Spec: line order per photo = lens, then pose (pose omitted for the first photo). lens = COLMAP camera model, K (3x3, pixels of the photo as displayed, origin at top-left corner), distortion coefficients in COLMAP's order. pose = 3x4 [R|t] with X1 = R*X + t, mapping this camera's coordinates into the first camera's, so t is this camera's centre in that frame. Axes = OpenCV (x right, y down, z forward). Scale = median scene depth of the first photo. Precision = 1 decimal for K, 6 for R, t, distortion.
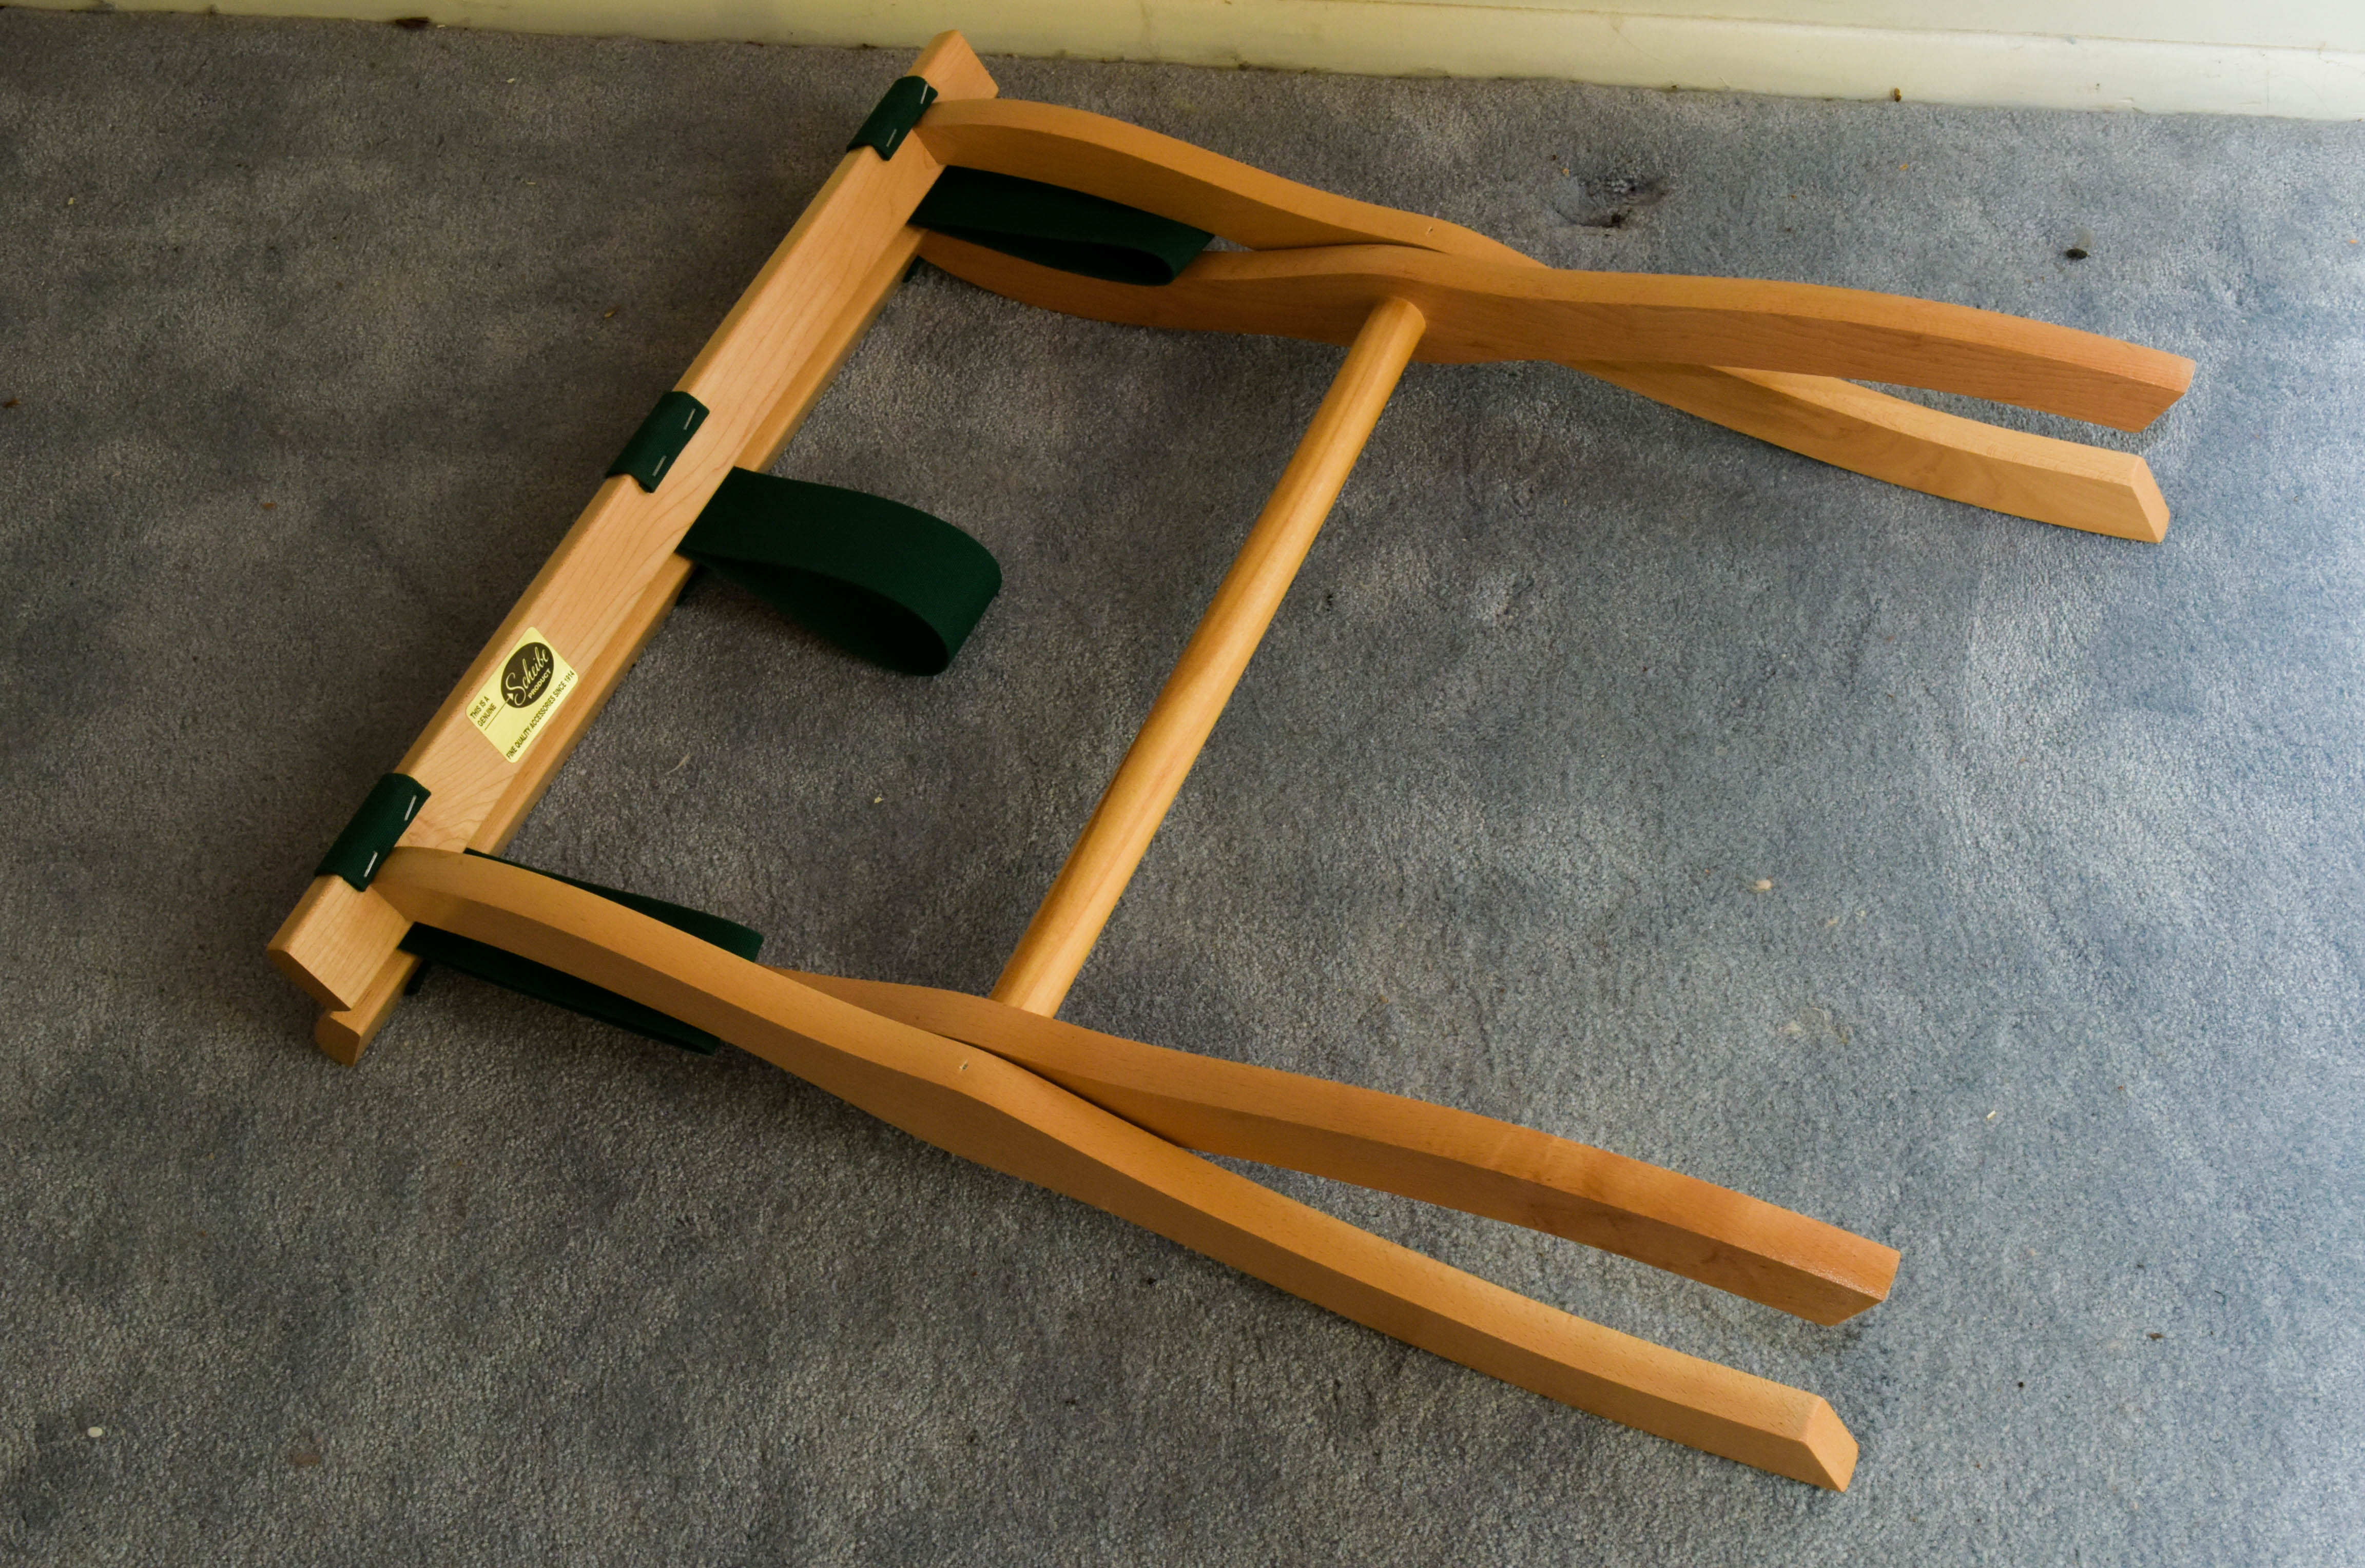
lens RADIAL K [[2881.8, 0, 1183.9], [0, 2881.8, 785.8], [0, 0, 1]] dist [-0.015929, 0.000000]
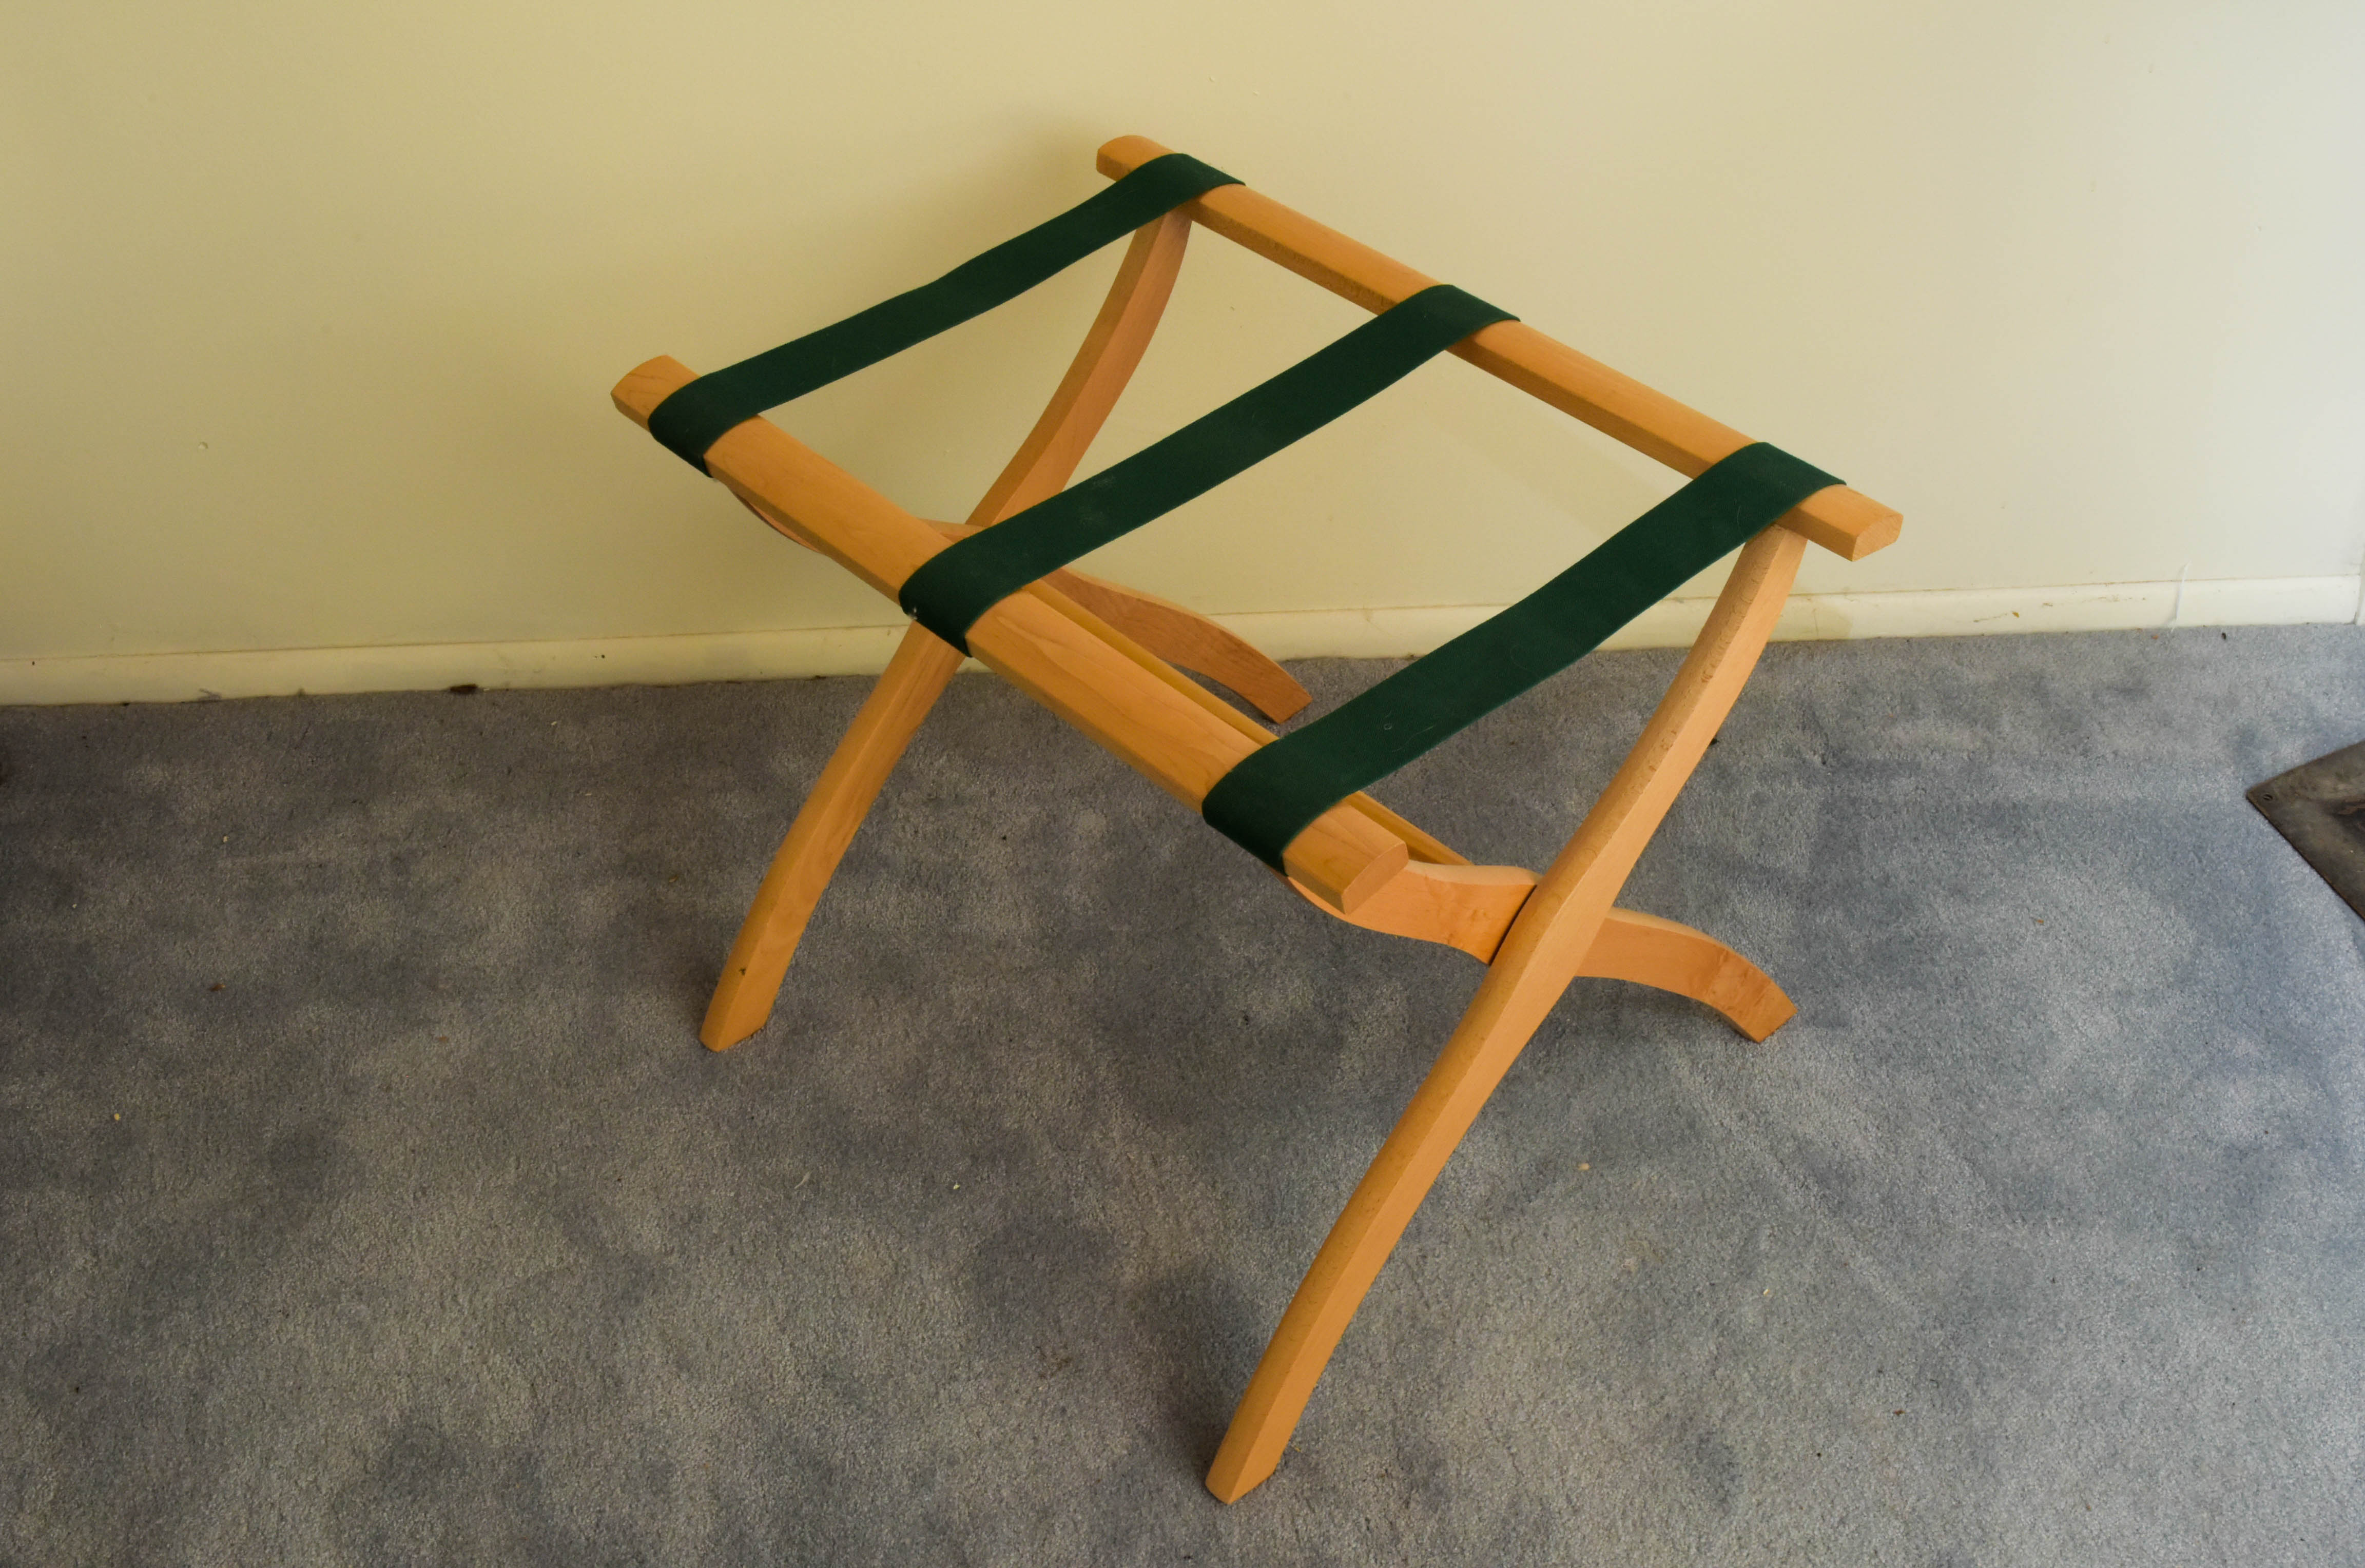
lens RADIAL K [[2881.8, 0, 1175.8], [0, 2881.8, 783.2], [0, 0, 1]] dist [-0.015929, 0.000000]
pose [[0.984468, -0.087021, 0.152481, -0.200999], [0.118419, 0.970334, -0.210782, 0.124107], [-0.129615, 0.225565, 0.965567, -0.408249]]
